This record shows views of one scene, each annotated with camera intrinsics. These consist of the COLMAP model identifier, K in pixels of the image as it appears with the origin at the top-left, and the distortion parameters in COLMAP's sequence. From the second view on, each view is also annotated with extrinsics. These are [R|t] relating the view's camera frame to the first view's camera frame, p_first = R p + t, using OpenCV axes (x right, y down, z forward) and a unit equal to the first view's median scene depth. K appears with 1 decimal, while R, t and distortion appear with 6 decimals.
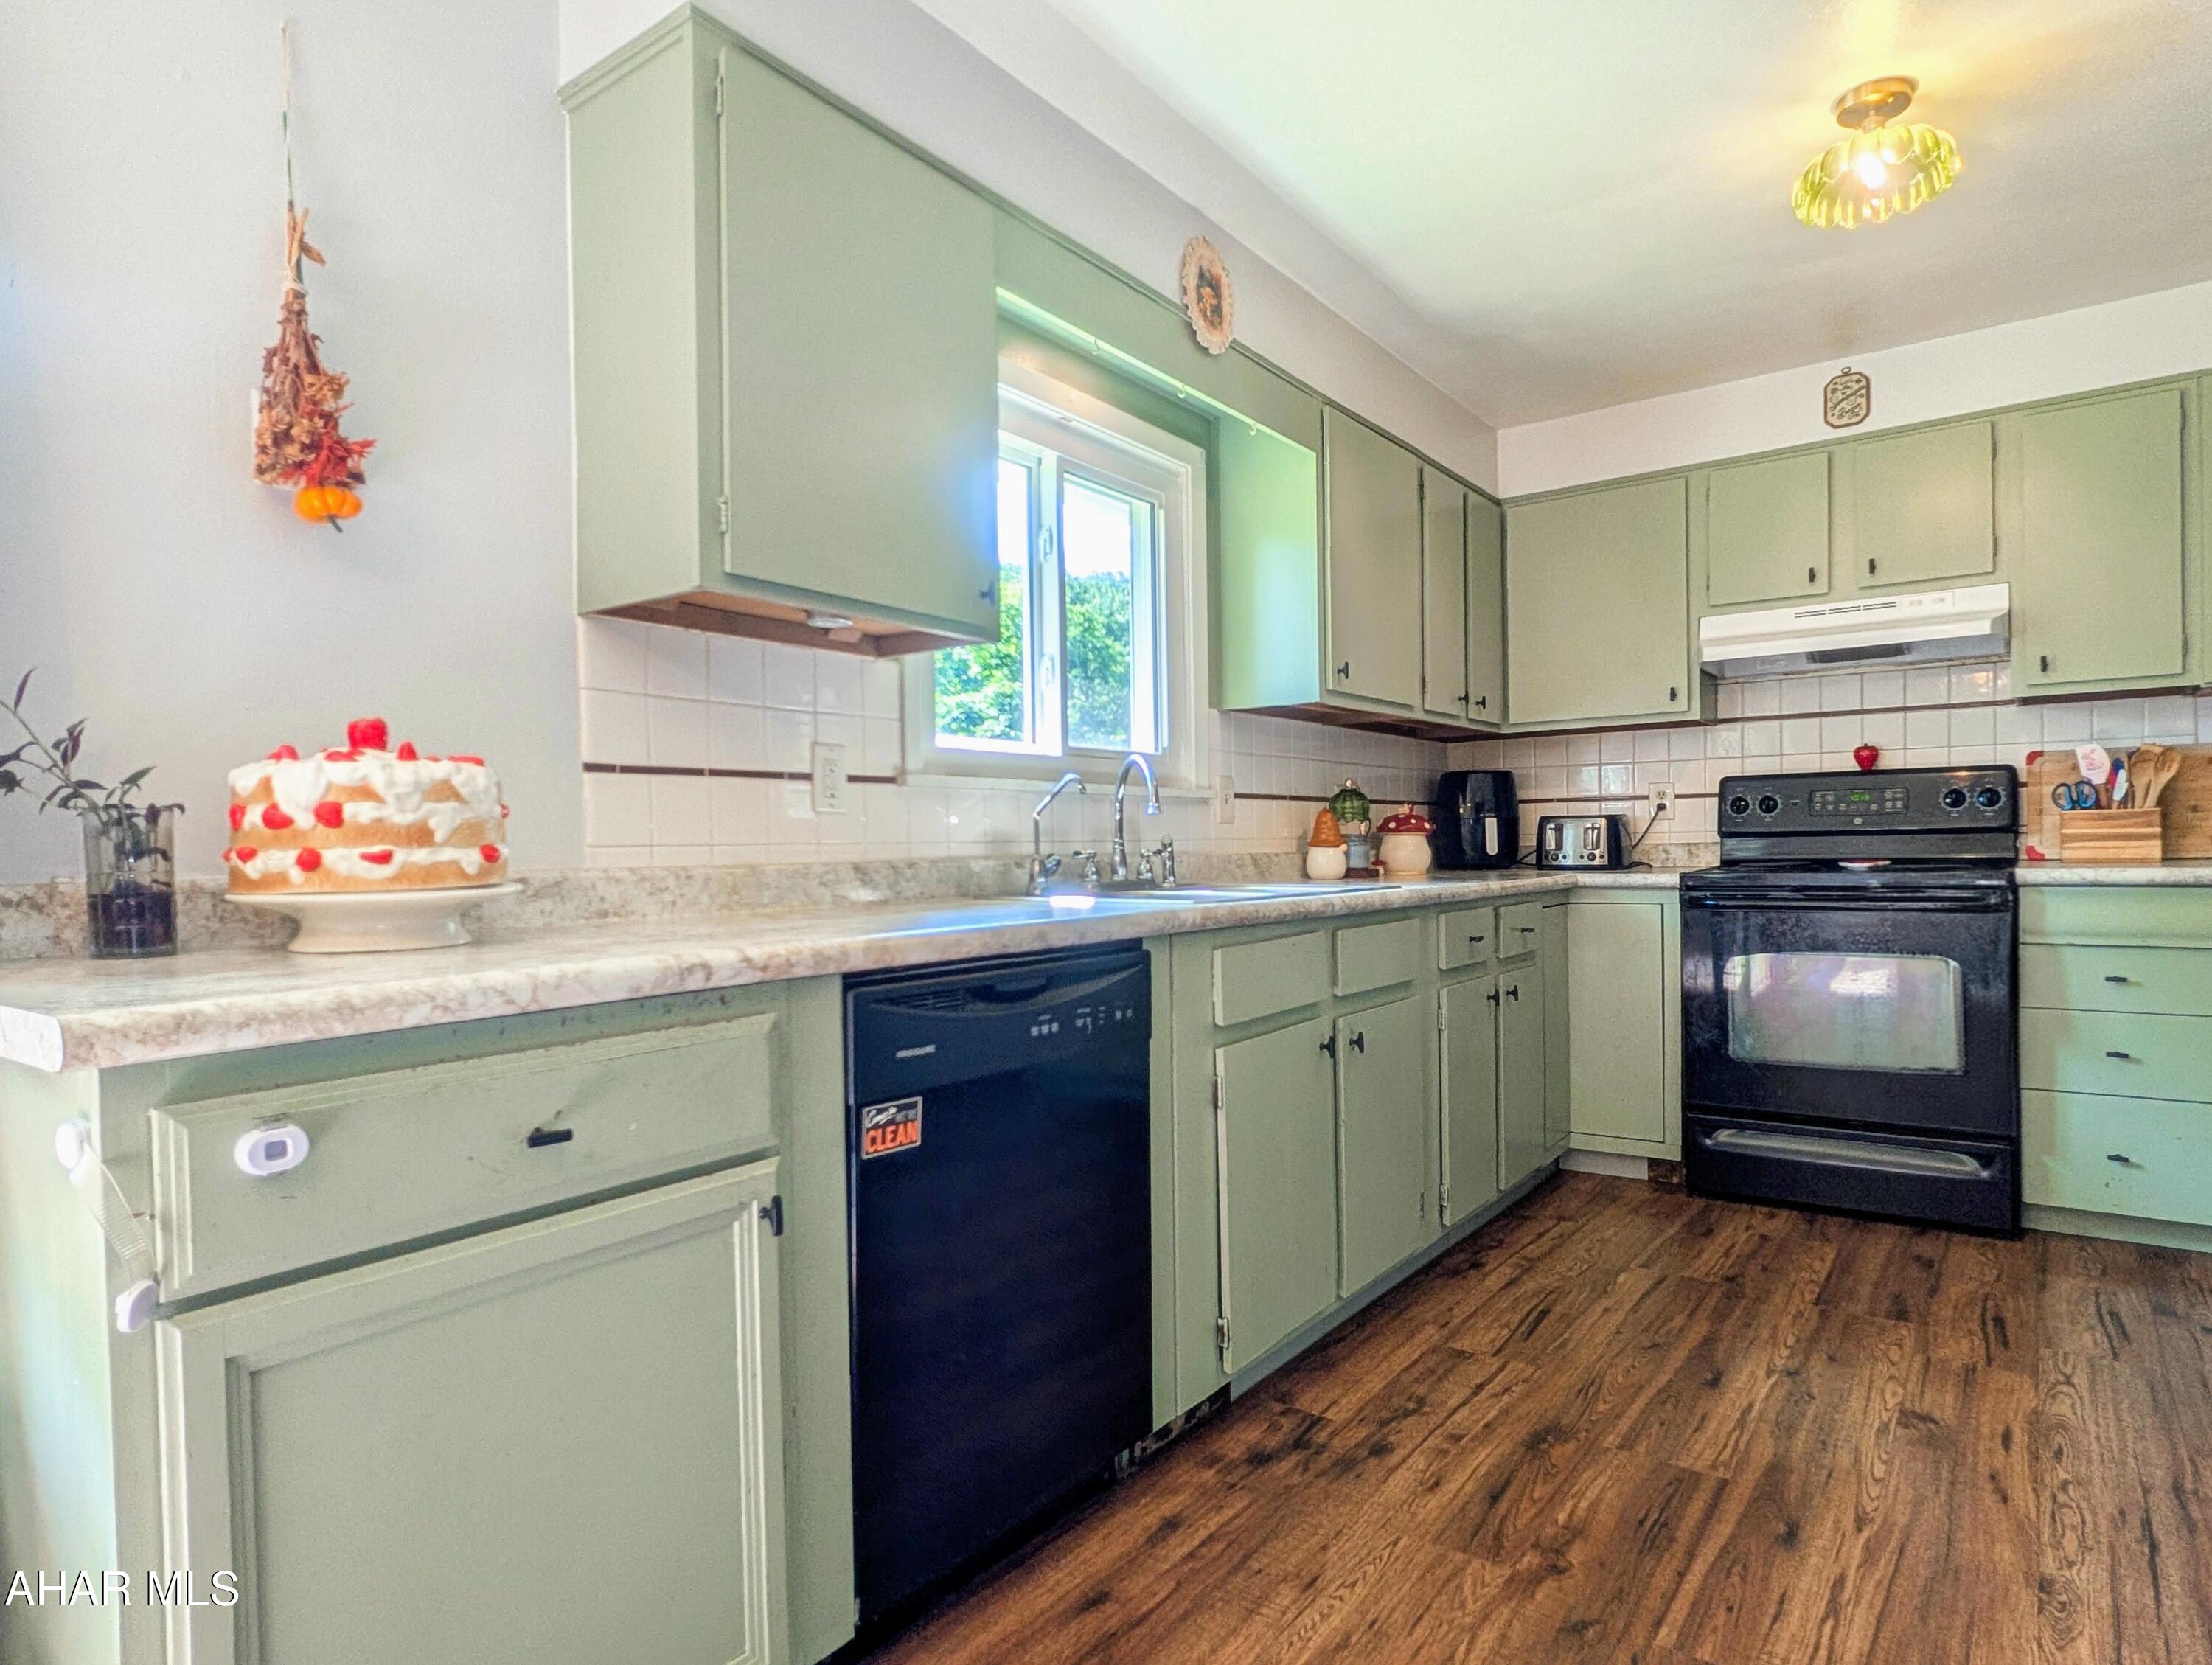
lens RADIAL K [[1254.7, 0, 1110.1], [0, 1254.7, 864.5], [0, 0, 1]] dist [-0.003226, 0.001313]
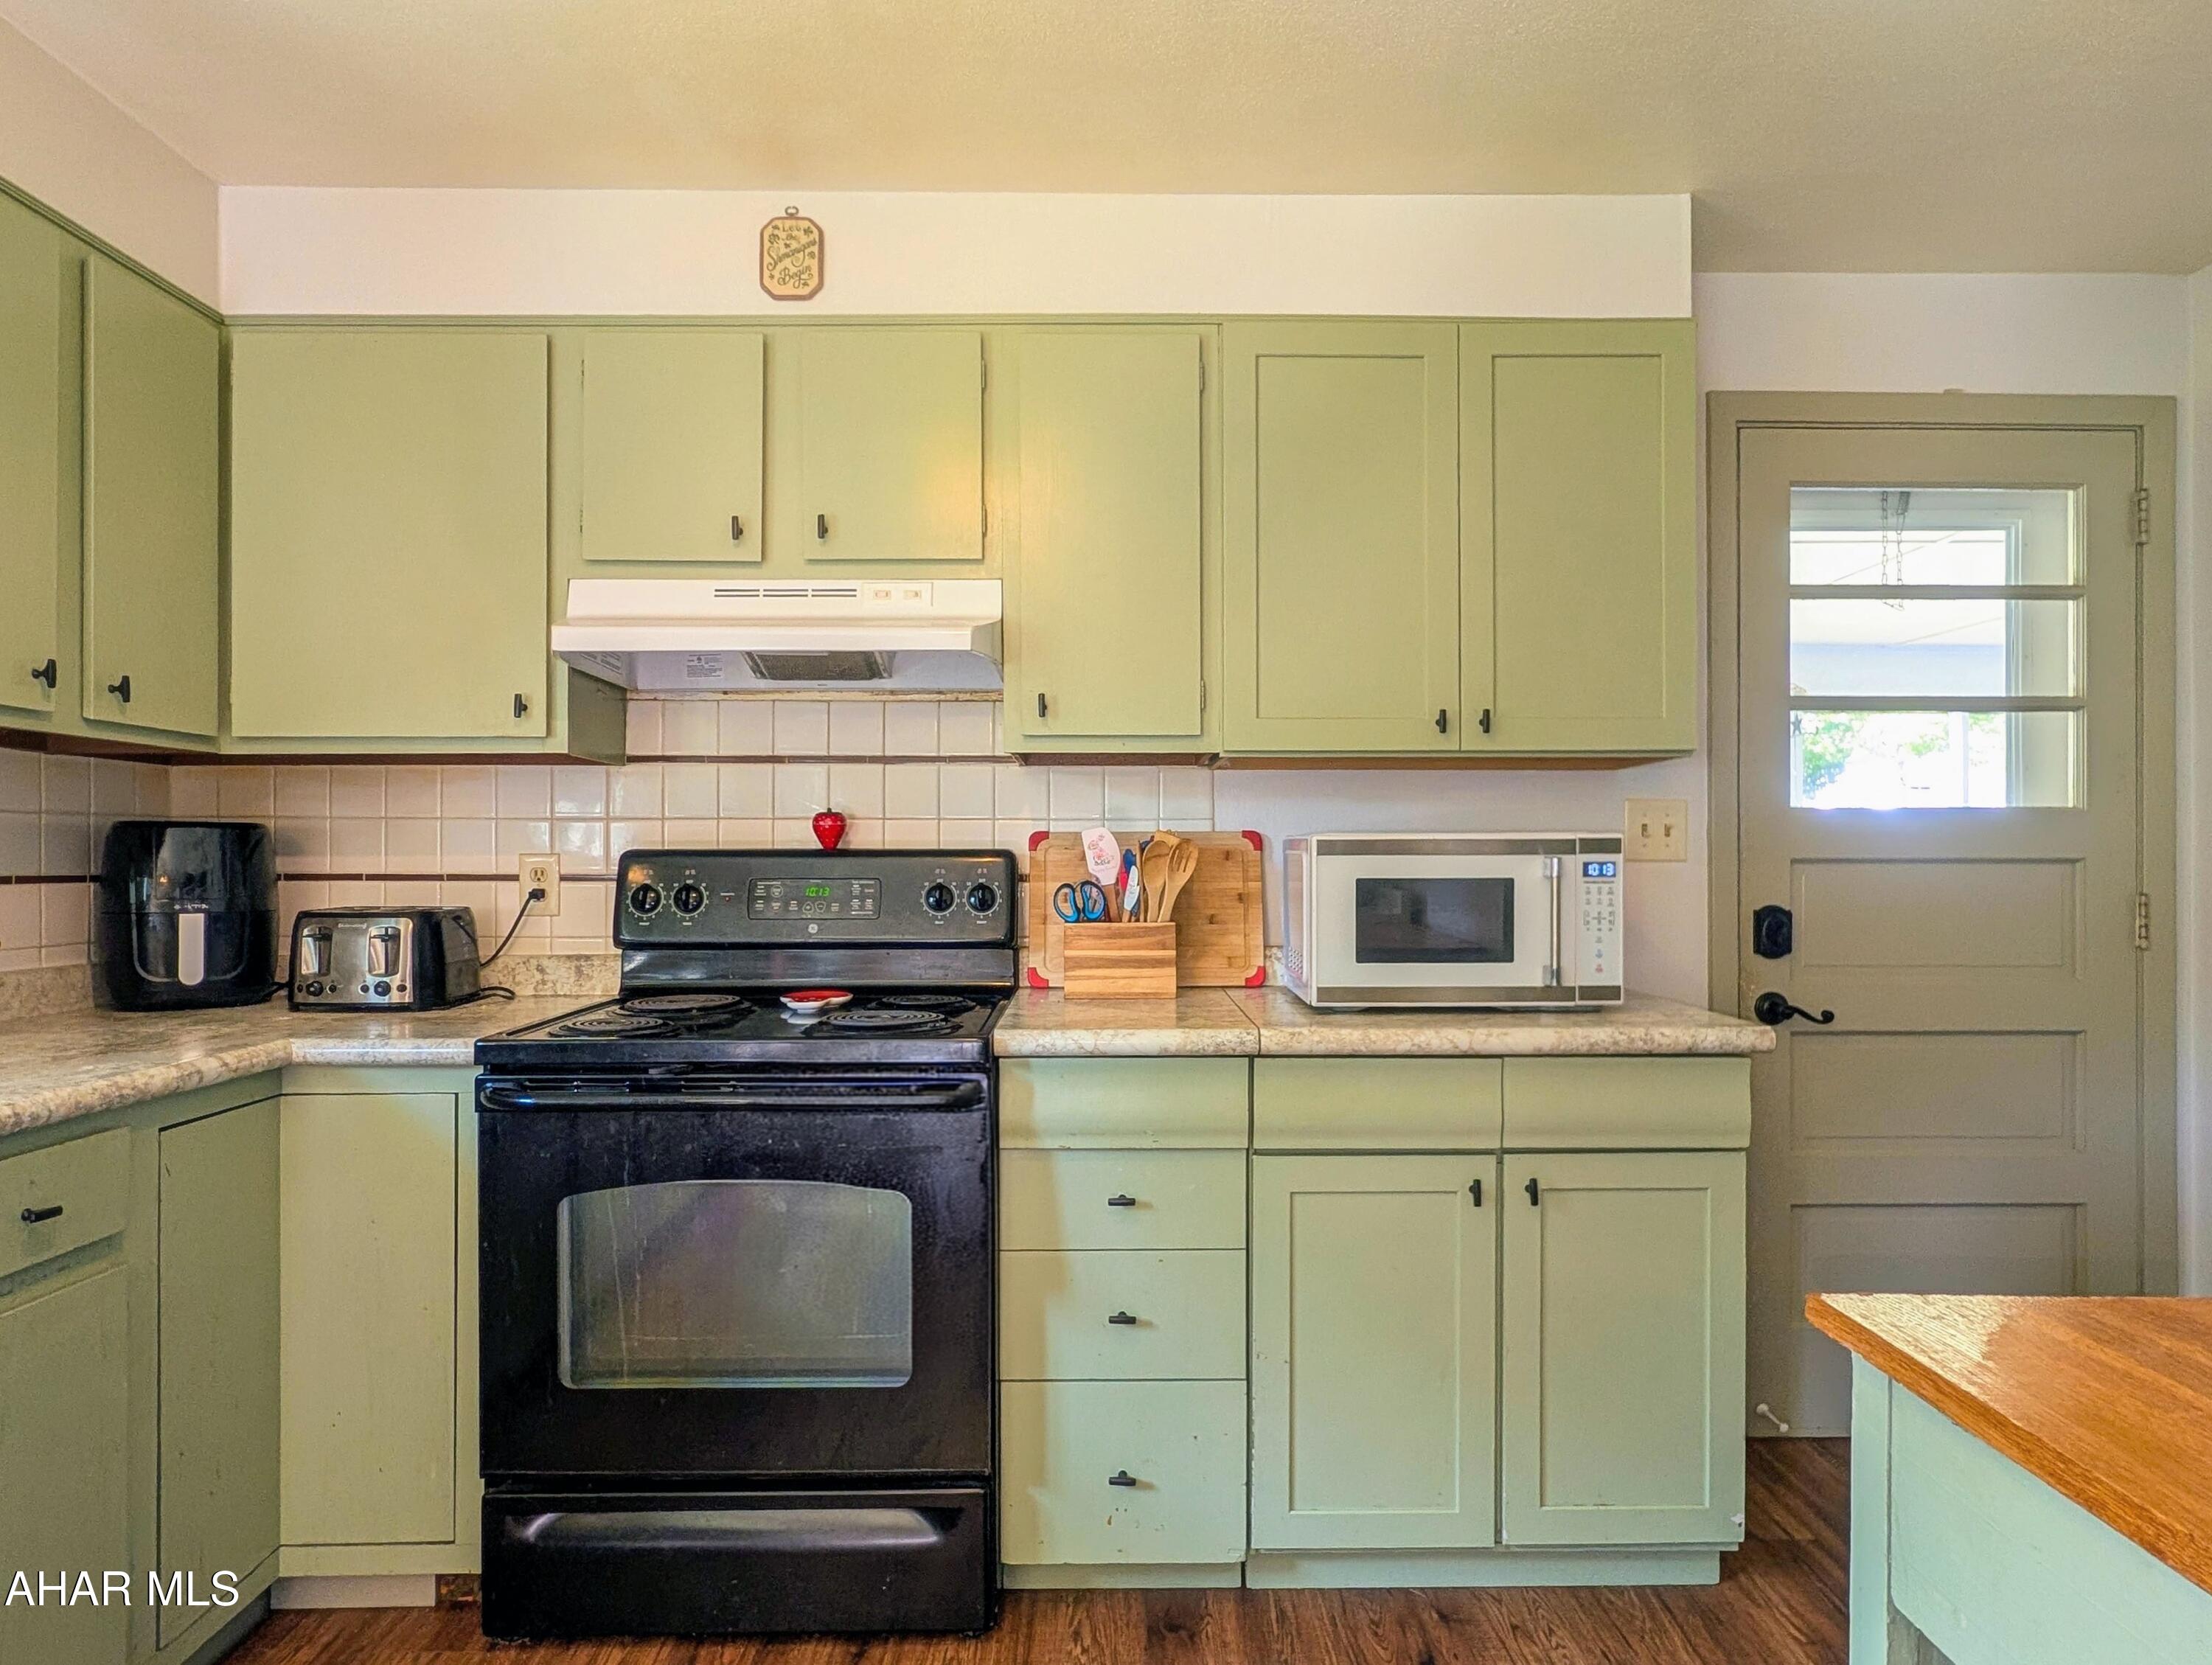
lens RADIAL K [[1254.7, 0, 1110.1], [0, 1254.7, 864.5], [0, 0, 1]] dist [-0.003226, 0.001313]
pose [[0.799383, 0.017970, 0.600553, 0.416100], [-0.005016, 0.999717, -0.023237, -0.066802], [-0.600801, 0.015563, 0.799247, 0.495268]]
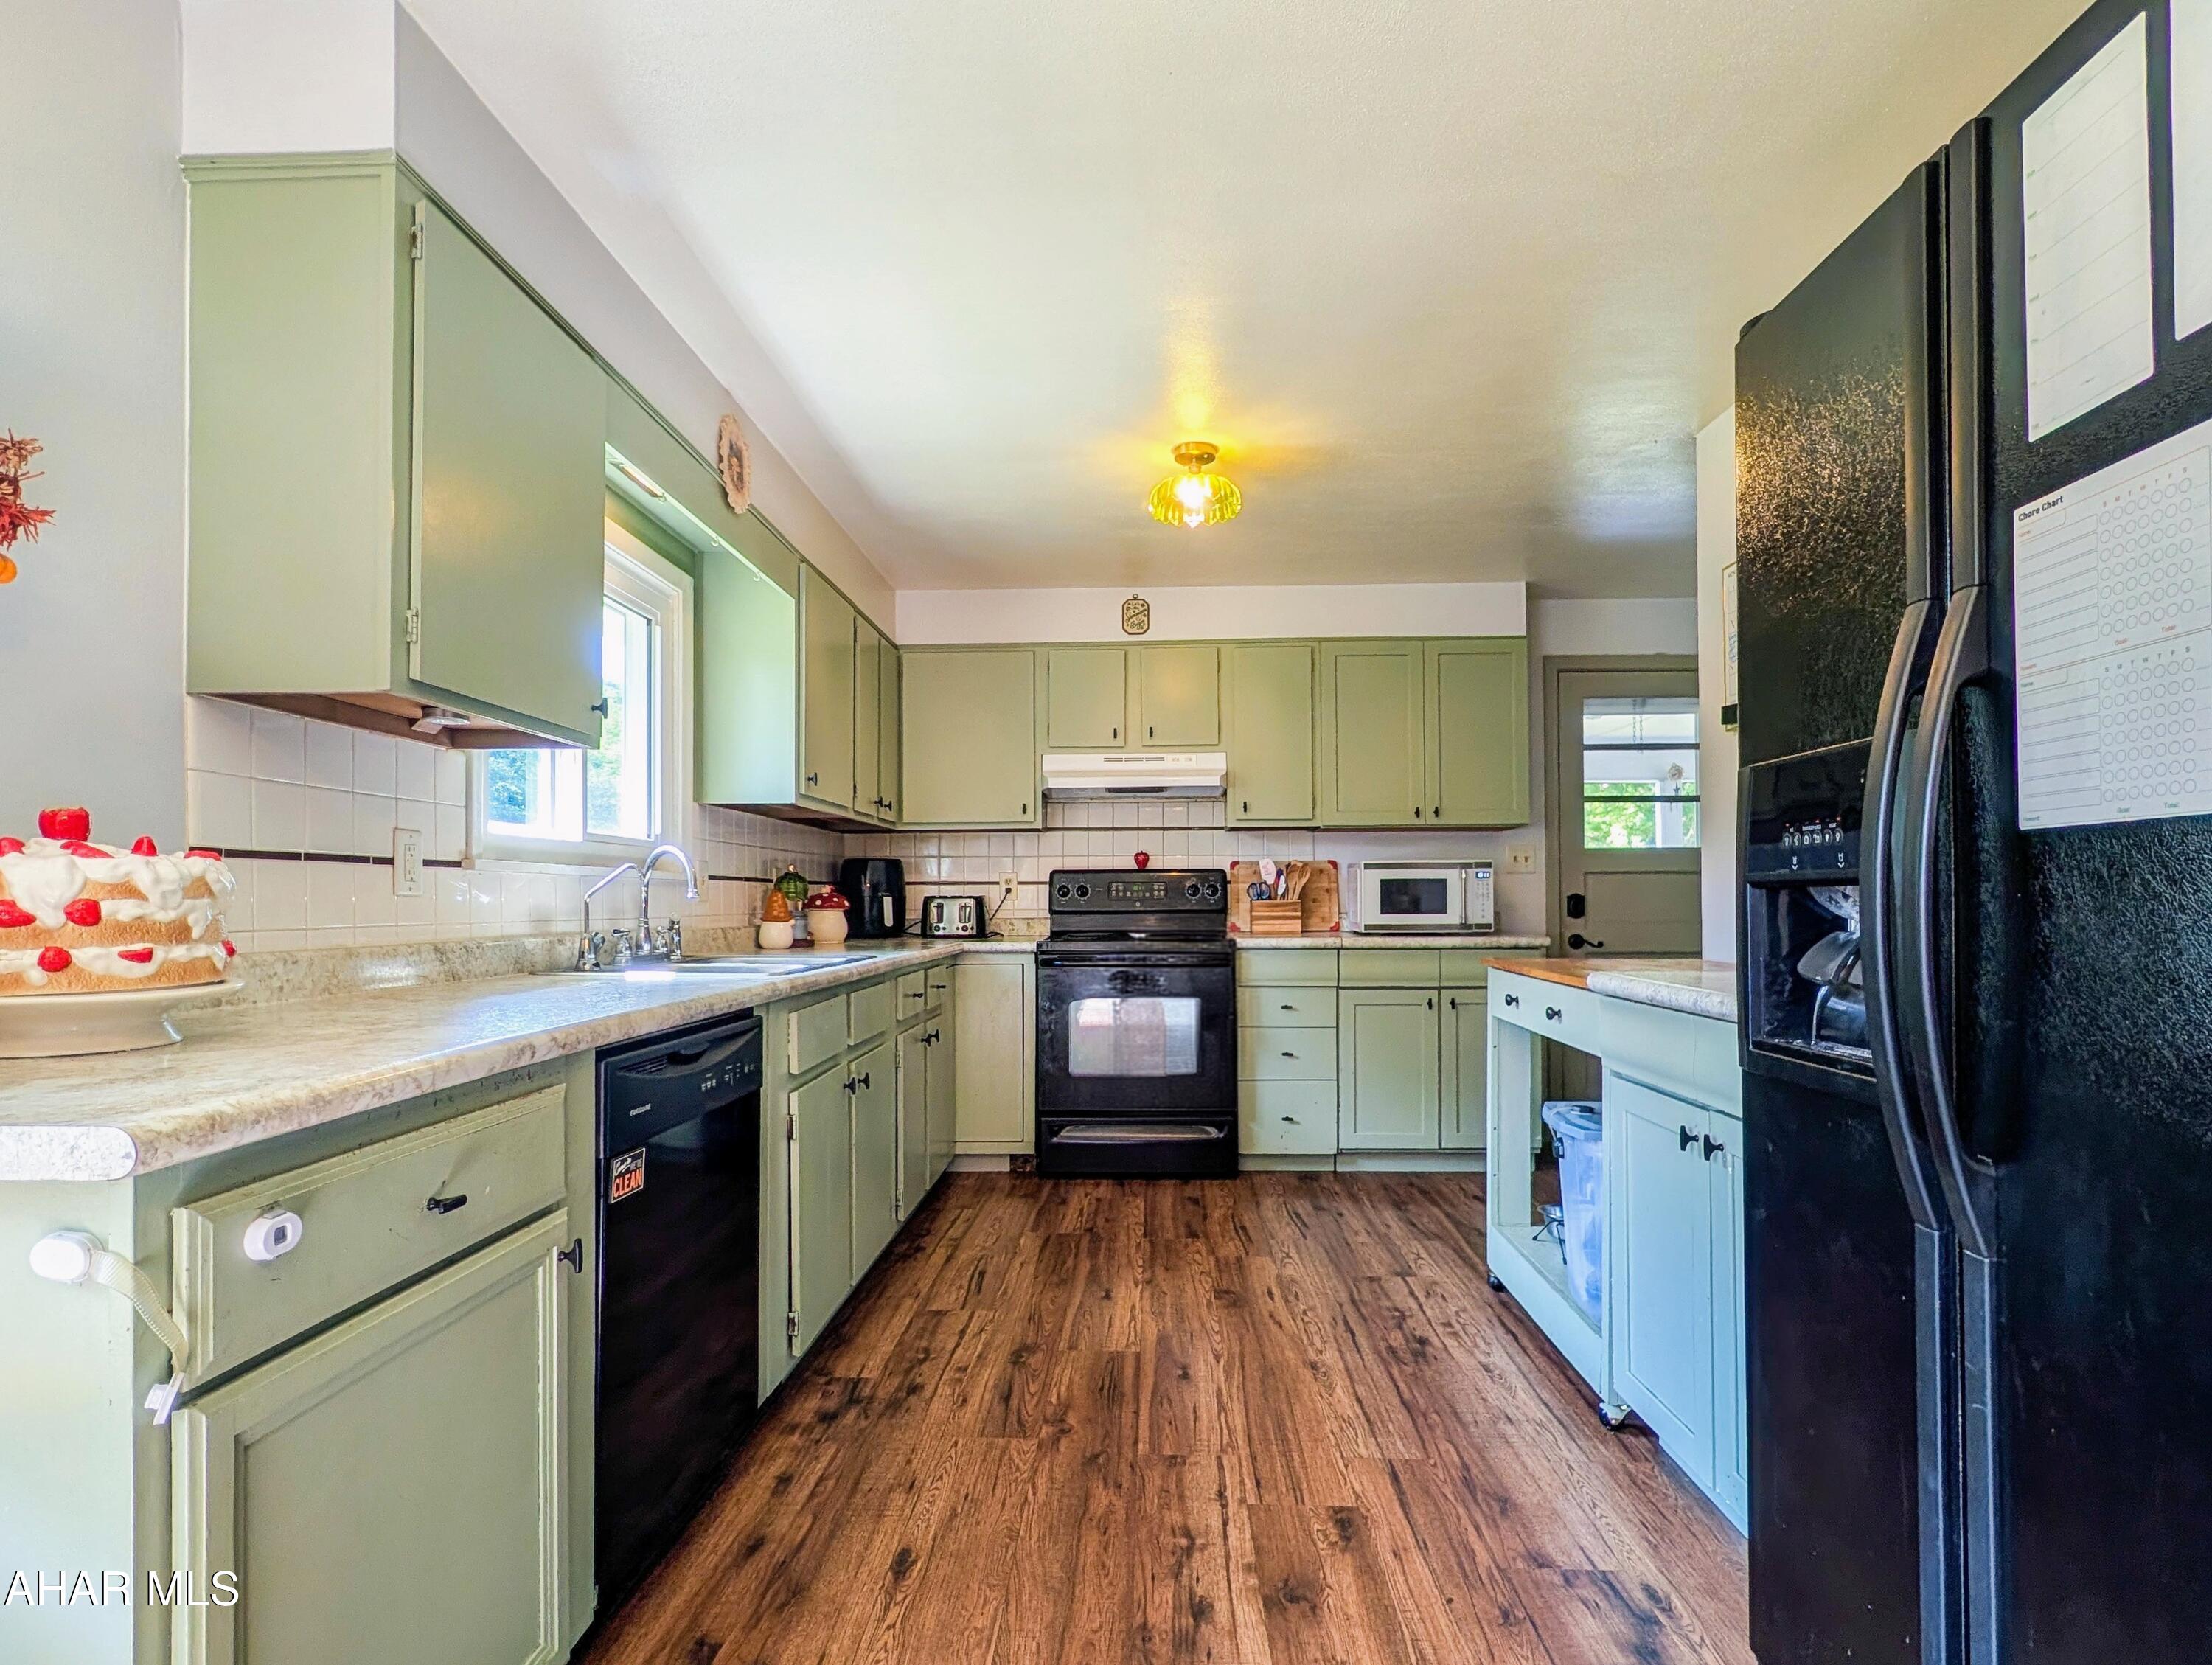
lens RADIAL K [[1132.2, 0, 1109.7], [0, 1132.2, 887.5], [0, 0, 1]] dist [-0.001920, -0.000446]
pose [[0.825513, 0.019850, 0.564034, -0.211006], [-0.001989, 0.999477, -0.032263, -0.014806], [-0.564380, 0.025512, 0.825121, -0.076641]]
